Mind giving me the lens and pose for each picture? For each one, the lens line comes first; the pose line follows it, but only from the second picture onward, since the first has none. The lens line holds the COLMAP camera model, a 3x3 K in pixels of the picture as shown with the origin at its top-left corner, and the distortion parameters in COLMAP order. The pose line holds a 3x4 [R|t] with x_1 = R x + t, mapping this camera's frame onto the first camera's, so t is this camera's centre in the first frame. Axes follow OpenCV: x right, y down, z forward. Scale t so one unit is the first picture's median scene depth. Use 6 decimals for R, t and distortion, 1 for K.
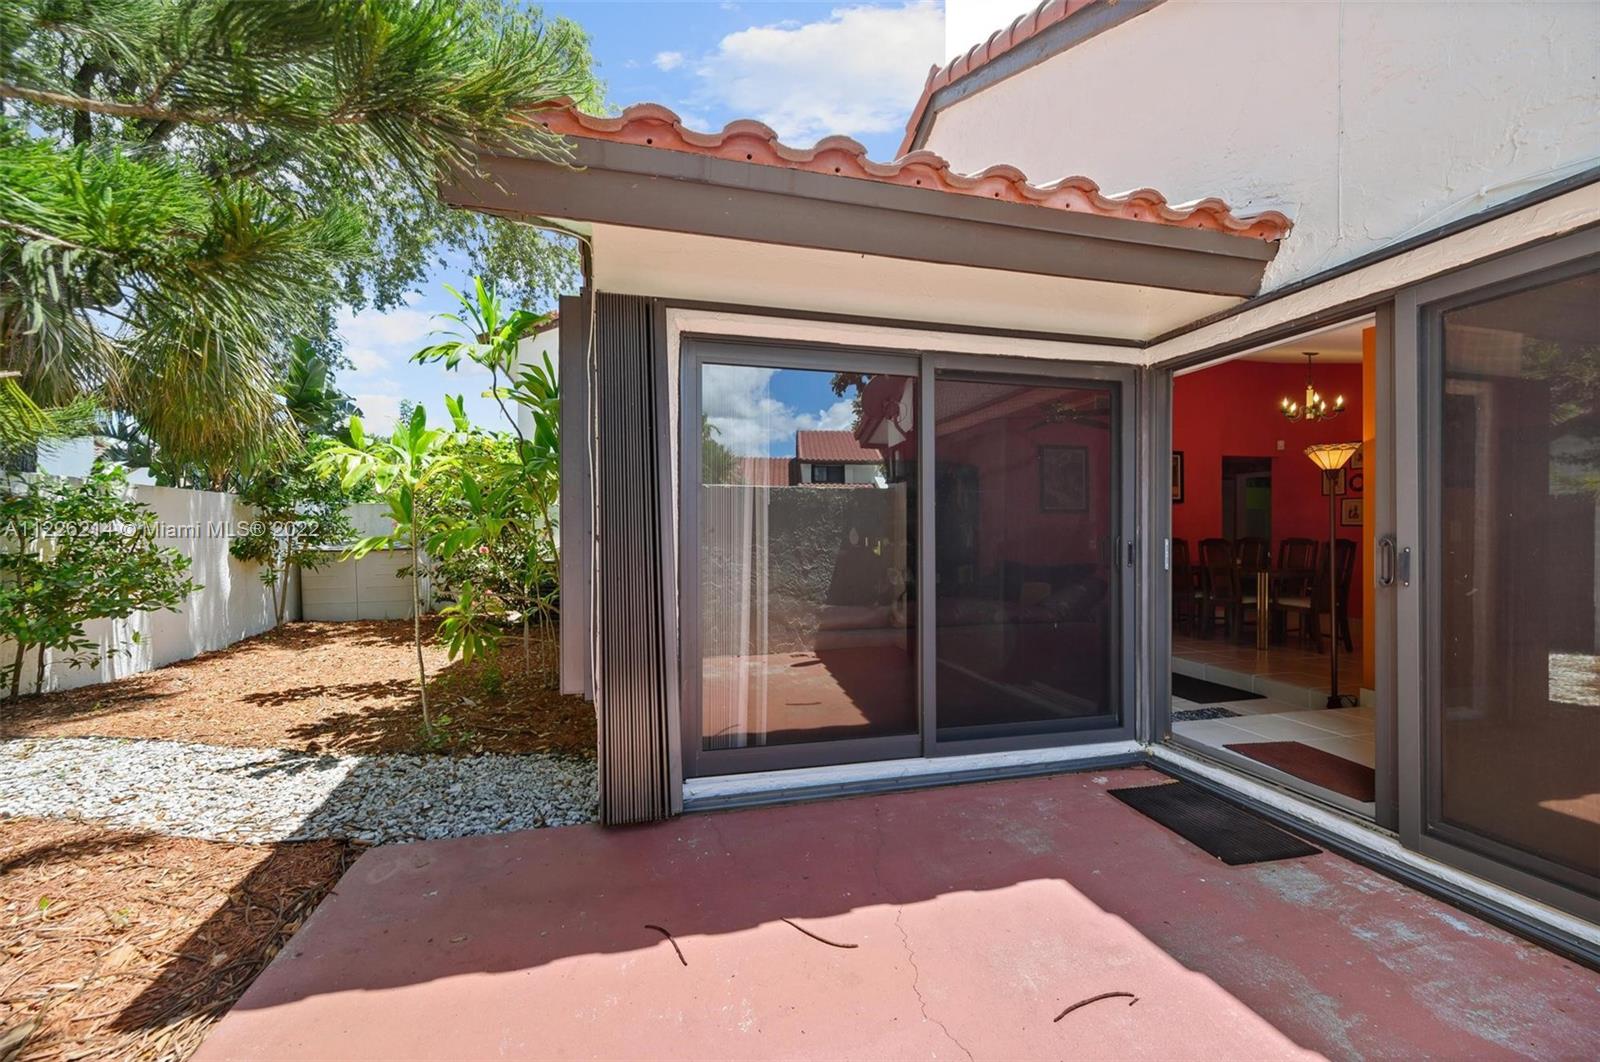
lens RADIAL K [[647.0, 0, 796.2], [0, 647.0, 535.6], [0, 0, 1]] dist [-0.009757, 0.002506]
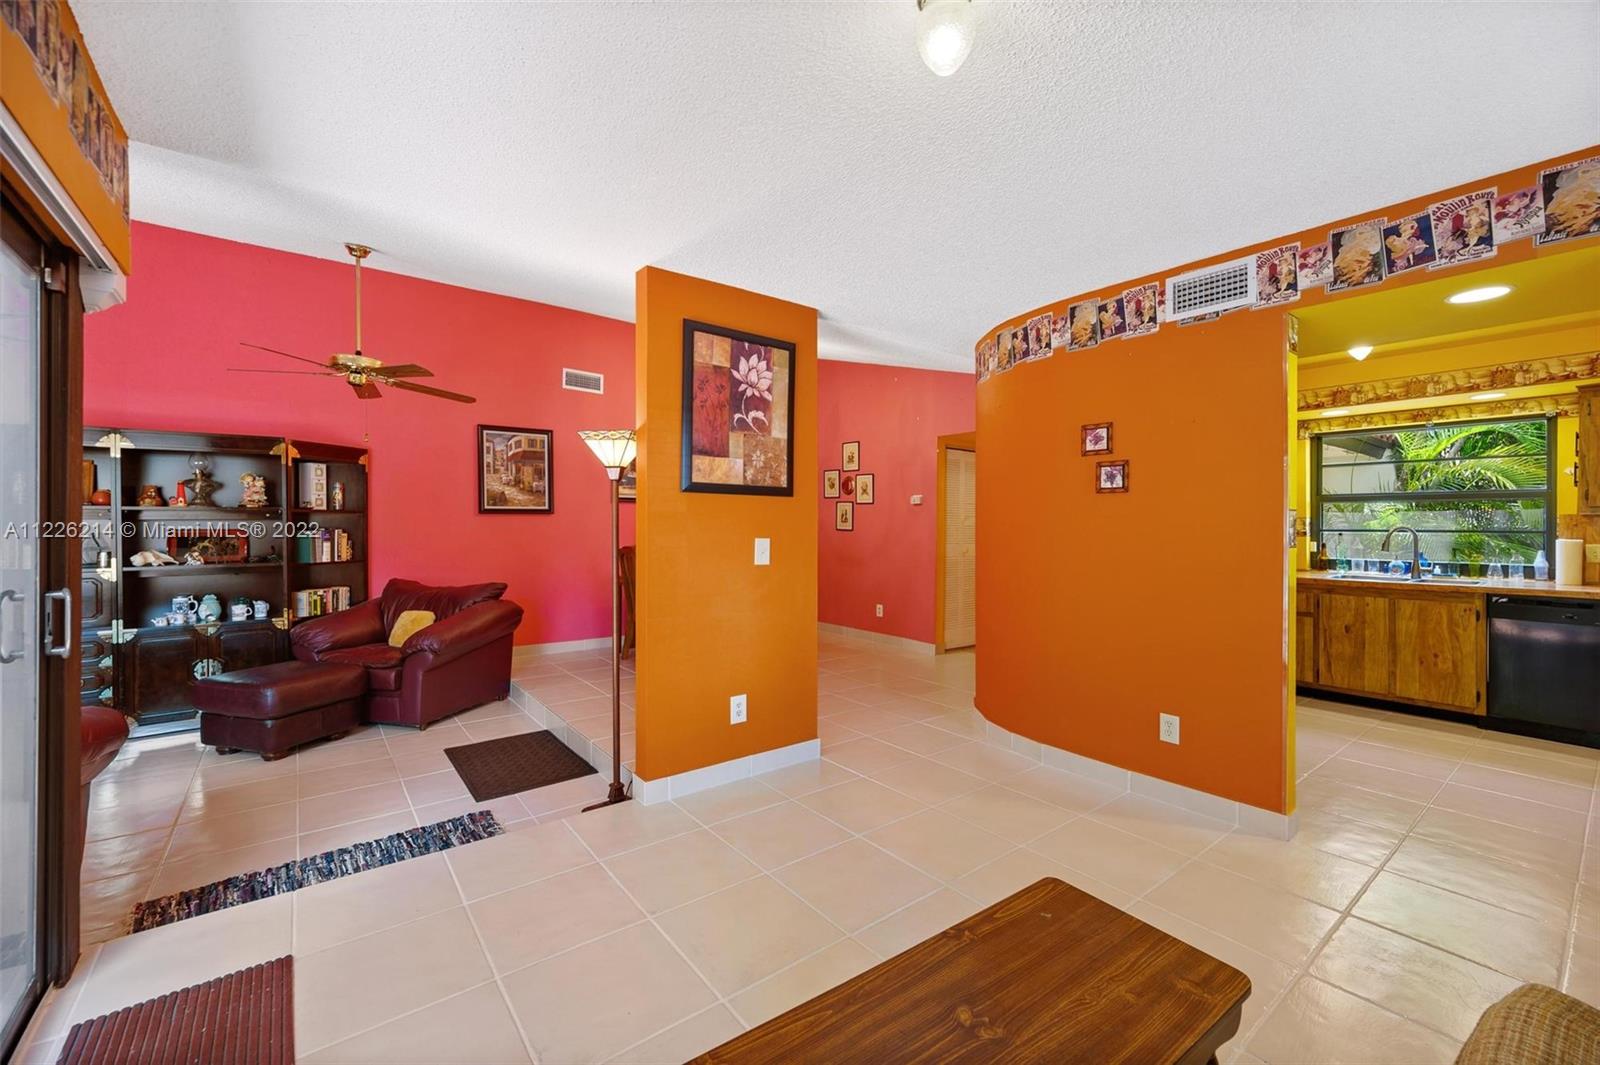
lens RADIAL K [[647.0, 0, 795.9], [0, 647.0, 530.7], [0, 0, 1]] dist [-0.009757, 0.002506]
pose [[0.919624, 0.000598, 0.392800, 0.418797], [-0.002610, 0.999986, 0.004588, -0.019128], [-0.392792, -0.005244, 0.919612, 0.146861]]
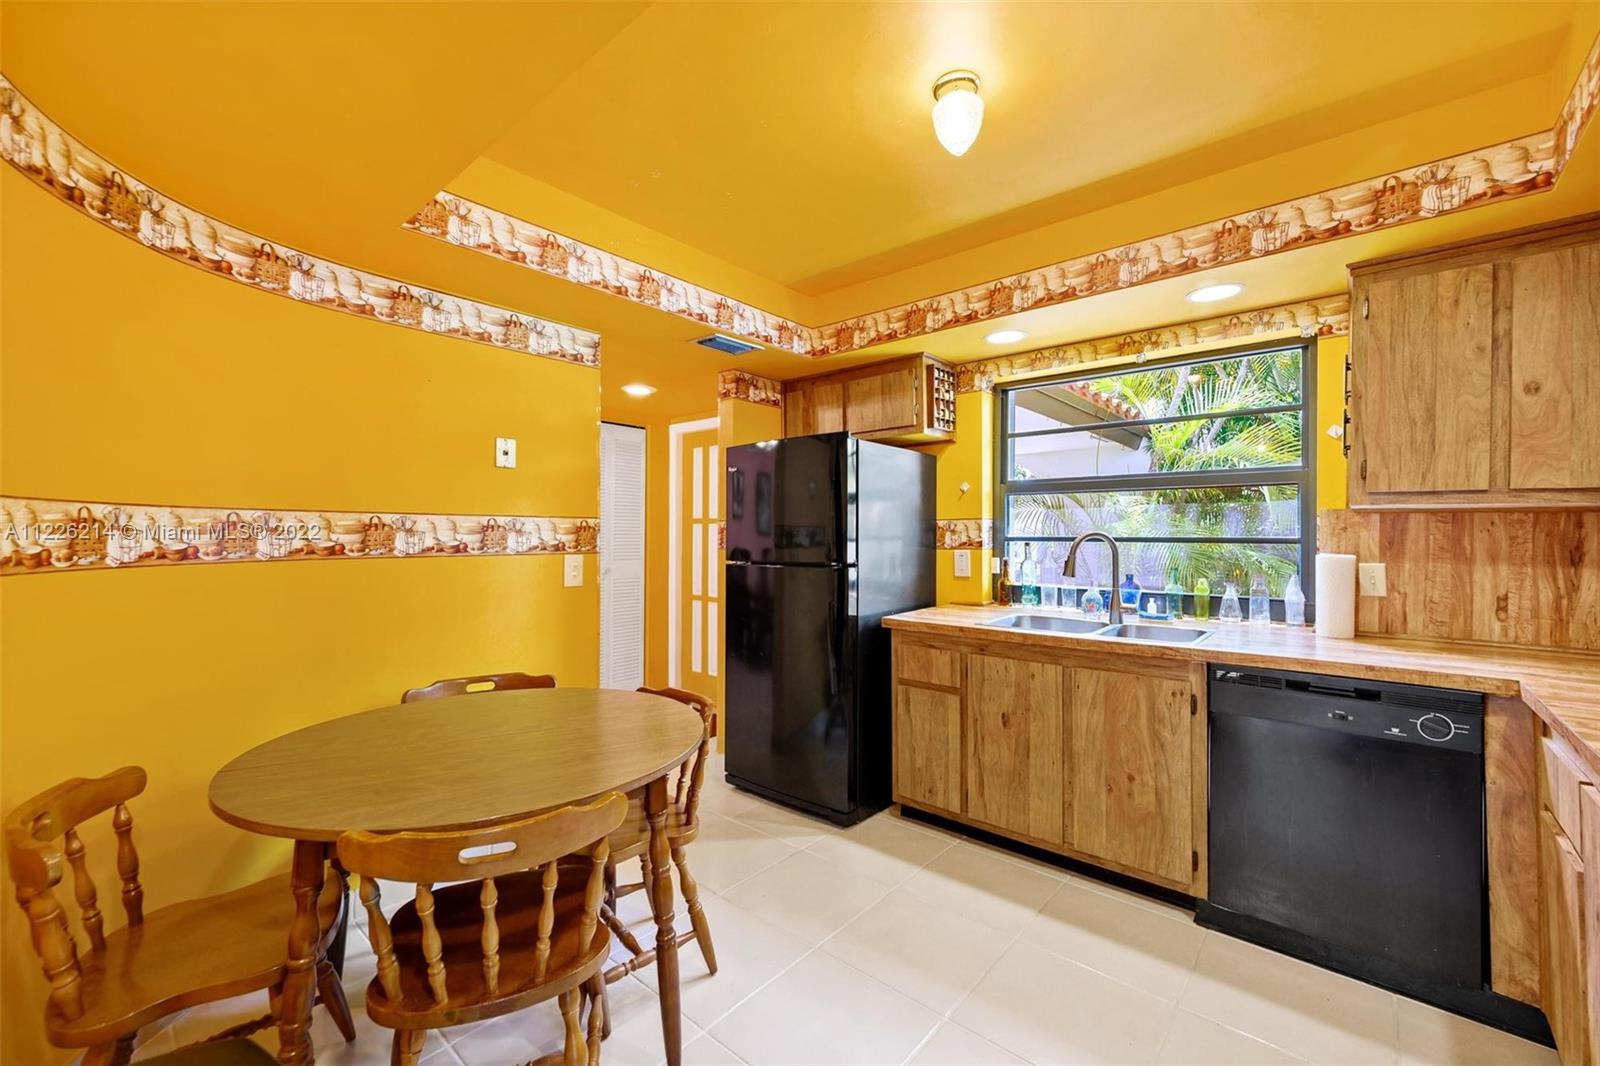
lens RADIAL K [[647.7, 0, 825.8], [0, 647.7, 539.9], [0, 0, 1]] dist [0.001171, 0.001629]
pose [[0.807261, -0.006203, 0.590163, 0.793536], [0.002198, 0.999969, 0.007505, -0.020327], [-0.590191, -0.004761, 0.807250, 0.263340]]
